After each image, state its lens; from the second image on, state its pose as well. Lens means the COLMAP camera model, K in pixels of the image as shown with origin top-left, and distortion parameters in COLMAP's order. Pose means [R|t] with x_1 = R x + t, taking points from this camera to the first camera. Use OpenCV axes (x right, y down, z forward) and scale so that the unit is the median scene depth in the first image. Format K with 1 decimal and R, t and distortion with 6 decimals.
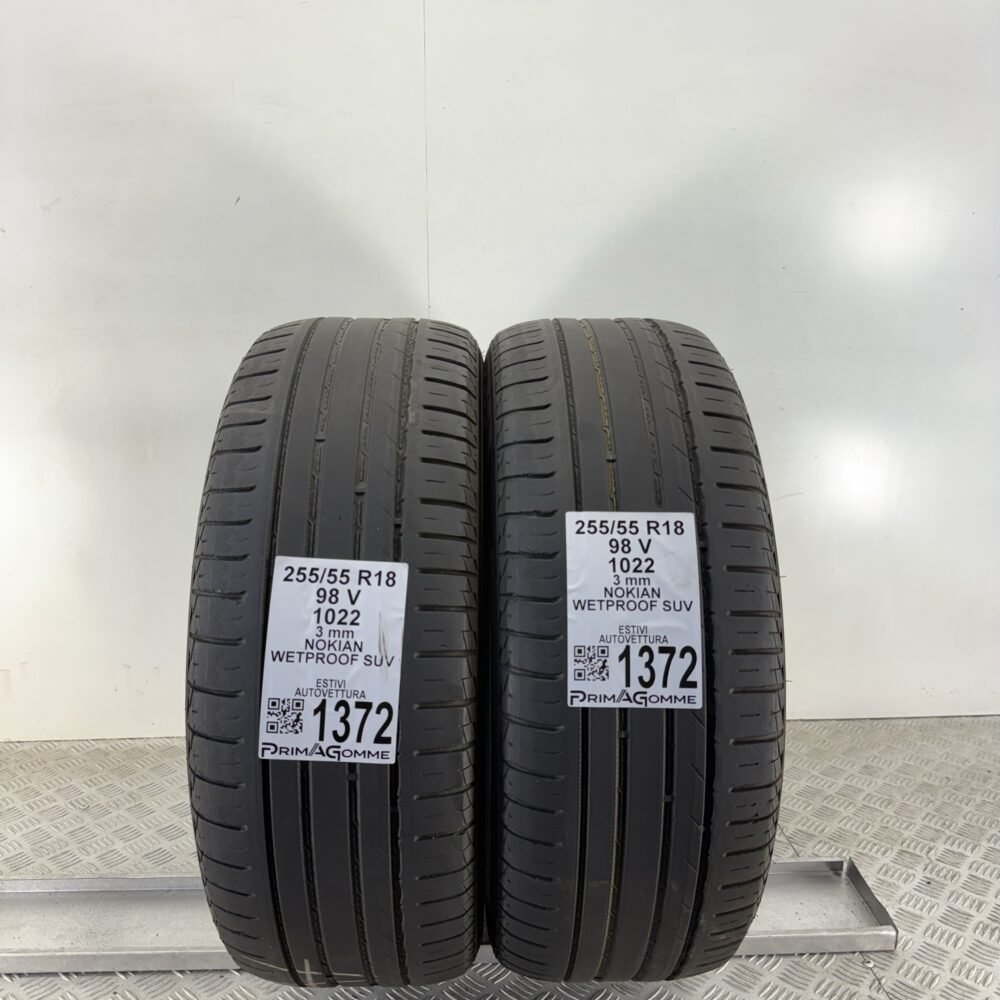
lens RADIAL K [[922.7, 0, 500.0], [0, 922.7, 500.0], [0, 0, 1]] dist [0.153042, -0.414258]
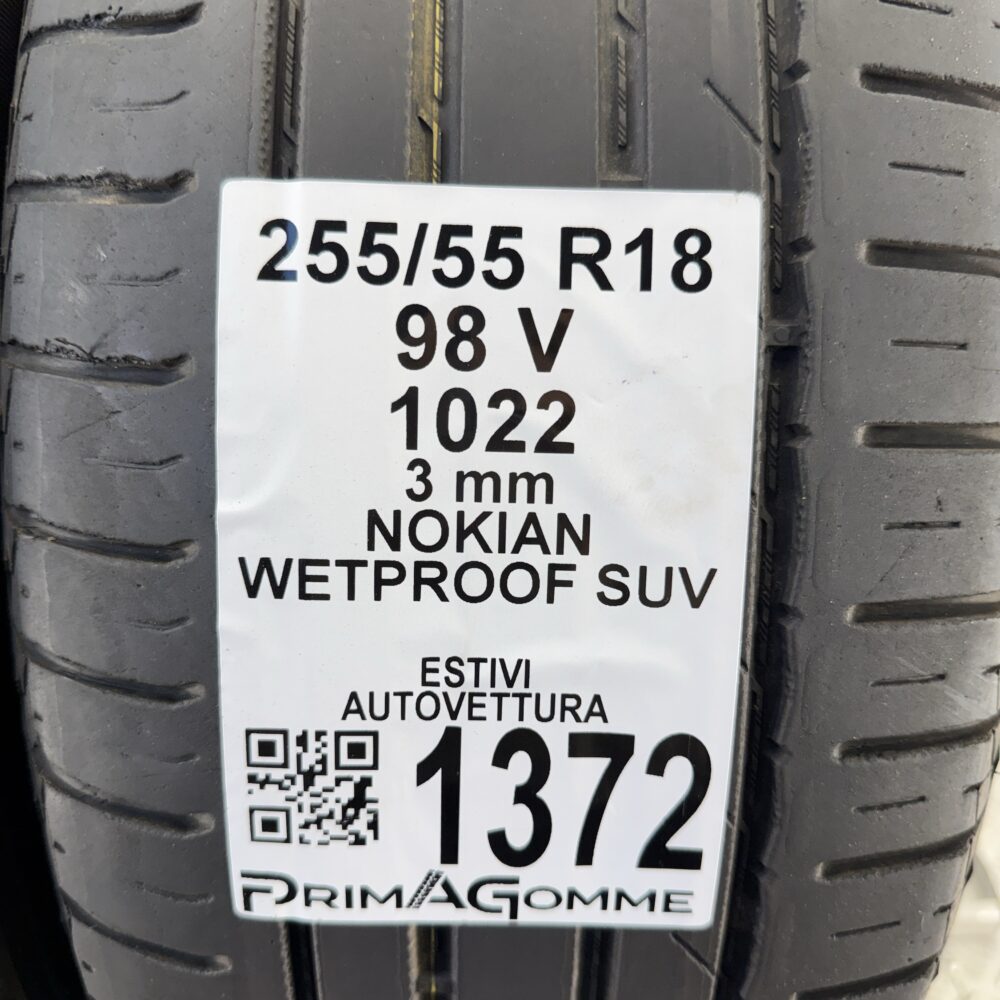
lens RADIAL K [[922.7, 0, 500.0], [0, 922.7, 500.0], [0, 0, 1]] dist [0.153042, -0.414258]
pose [[0.999739, 0.022512, -0.004011, 0.149662], [-0.019689, 0.936692, 0.349600, 0.004713], [0.011628, -0.349429, 0.936891, 0.772889]]
